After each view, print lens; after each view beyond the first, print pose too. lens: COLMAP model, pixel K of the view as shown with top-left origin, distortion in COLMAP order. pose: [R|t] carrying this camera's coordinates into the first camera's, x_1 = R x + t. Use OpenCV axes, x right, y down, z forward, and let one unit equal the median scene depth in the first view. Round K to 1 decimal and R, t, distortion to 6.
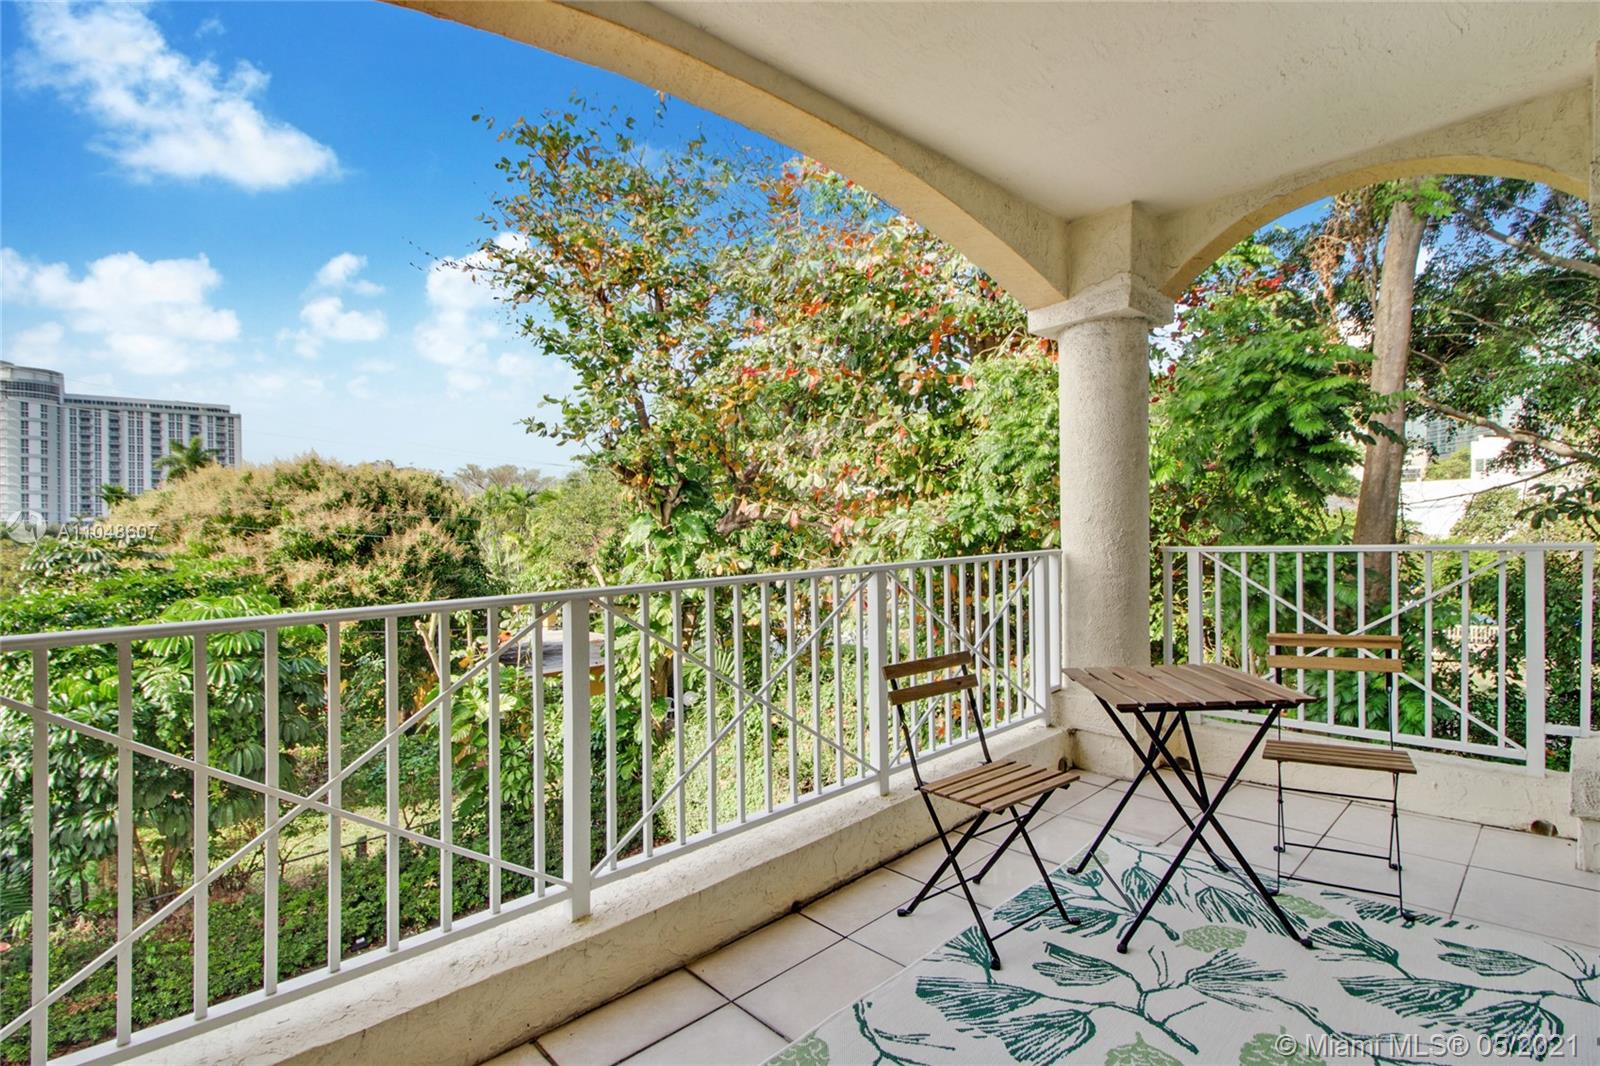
lens RADIAL K [[725.0, 0, 857.3], [0, 725.0, 510.2], [0, 0, 1]] dist [-0.009385, -0.003815]
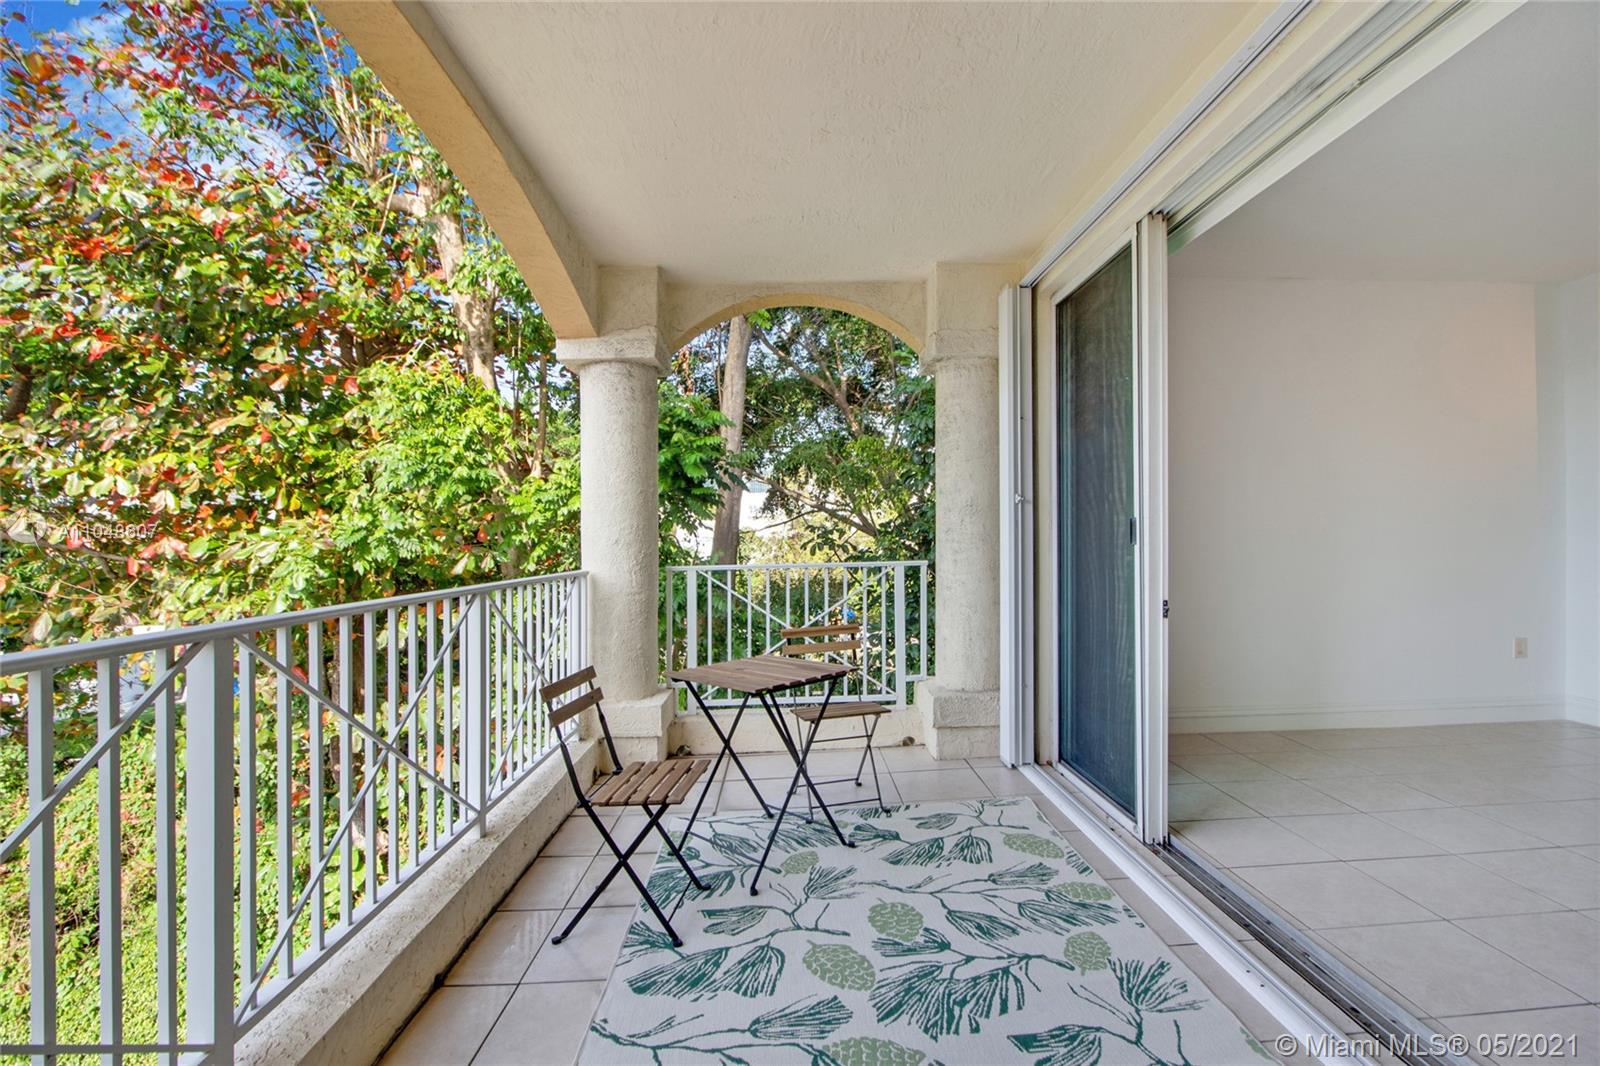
lens RADIAL K [[725.0, 0, 772.6], [0, 725.0, 514.9], [0, 0, 1]] dist [-0.009385, -0.003815]
pose [[0.695219, 0.043645, 0.717472, -0.141868], [-0.019726, 0.998937, -0.041653, 0.005812], [-0.718527, 0.014805, 0.695341, 0.032579]]
